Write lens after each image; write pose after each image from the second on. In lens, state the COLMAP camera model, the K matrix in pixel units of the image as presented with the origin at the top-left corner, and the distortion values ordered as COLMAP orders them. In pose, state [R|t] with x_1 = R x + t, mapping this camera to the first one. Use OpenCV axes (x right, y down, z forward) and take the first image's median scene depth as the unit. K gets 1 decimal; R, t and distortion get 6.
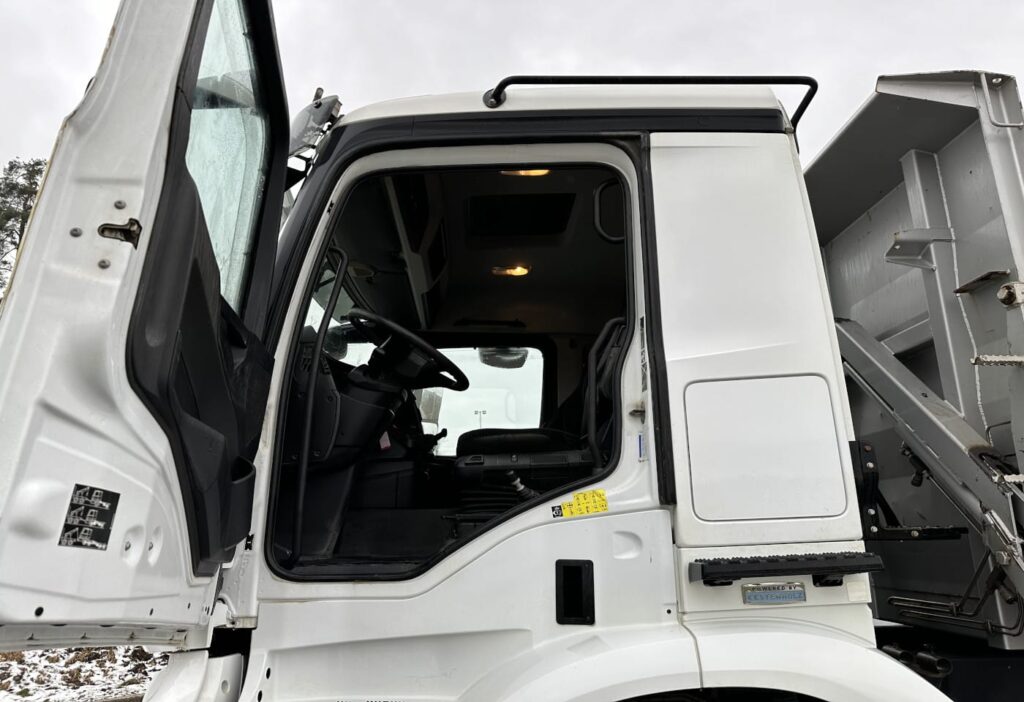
lens RADIAL K [[703.1, 0, 512.4], [0, 703.1, 358.7], [0, 0, 1]] dist [0.056693, -0.056904]
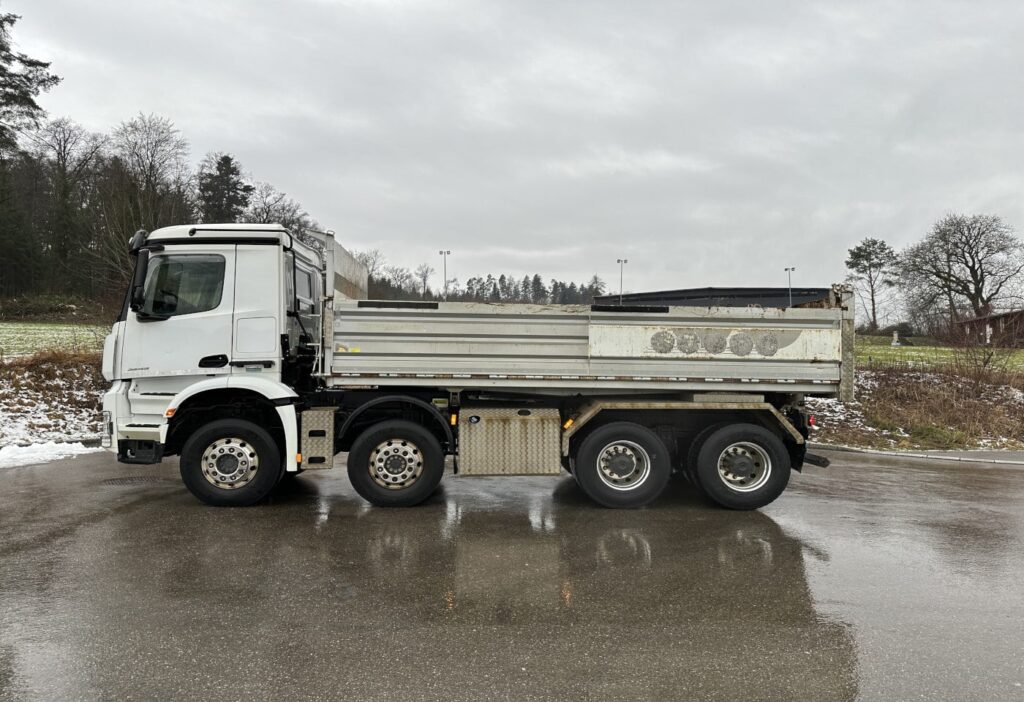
lens RADIAL K [[725.7, 0, 505.7], [0, 725.7, 362.5], [0, 0, 1]] dist [0.059239, -0.054664]
pose [[0.999840, 0.013583, -0.011645, 0.472067], [-0.010308, 0.969328, 0.245554, -0.196876], [0.014623, -0.245395, 0.969313, -0.791147]]
